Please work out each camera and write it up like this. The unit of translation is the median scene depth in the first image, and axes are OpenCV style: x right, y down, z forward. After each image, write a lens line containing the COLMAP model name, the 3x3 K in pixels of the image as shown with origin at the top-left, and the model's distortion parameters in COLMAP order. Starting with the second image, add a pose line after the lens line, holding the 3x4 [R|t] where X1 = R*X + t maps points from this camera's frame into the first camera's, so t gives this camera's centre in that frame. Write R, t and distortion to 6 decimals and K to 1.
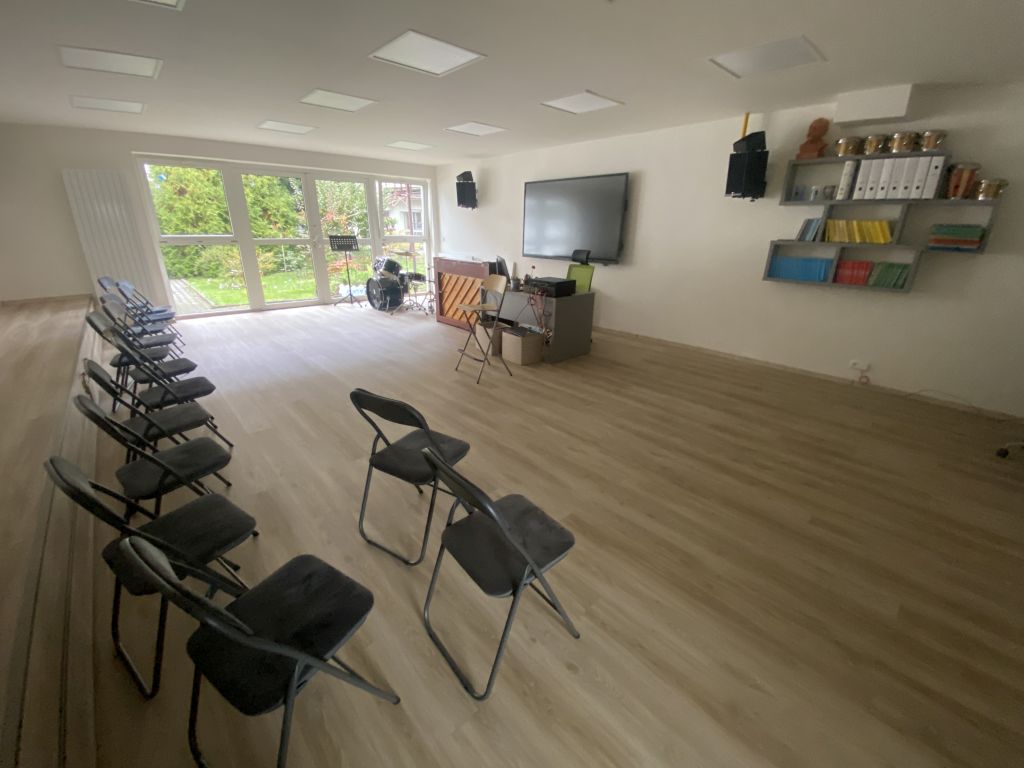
lens RADIAL K [[410.0, 0, 506.5], [0, 410.0, 381.1], [0, 0, 1]] dist [-0.030271, -0.001405]
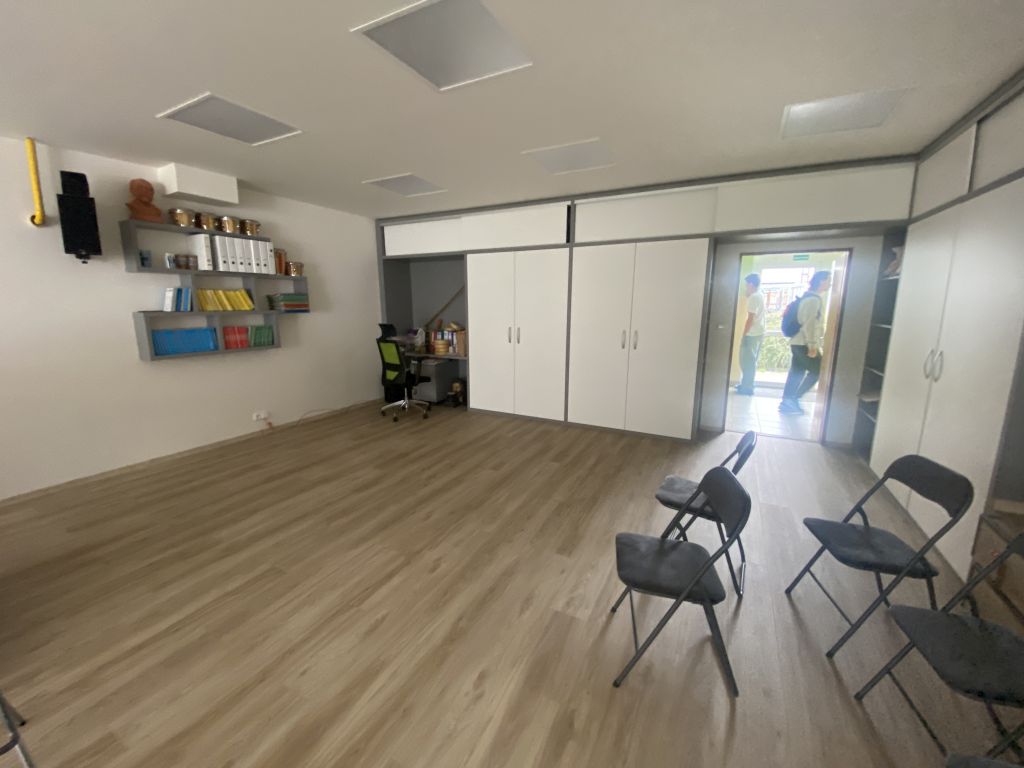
lens RADIAL K [[410.0, 0, 505.4], [0, 410.0, 383.3], [0, 0, 1]] dist [-0.030271, -0.001405]
pose [[-0.355831, -0.180165, 0.917019, -0.419829], [0.323264, 0.896941, 0.301657, -0.267354], [-0.876861, 0.403778, -0.260918, 0.734724]]
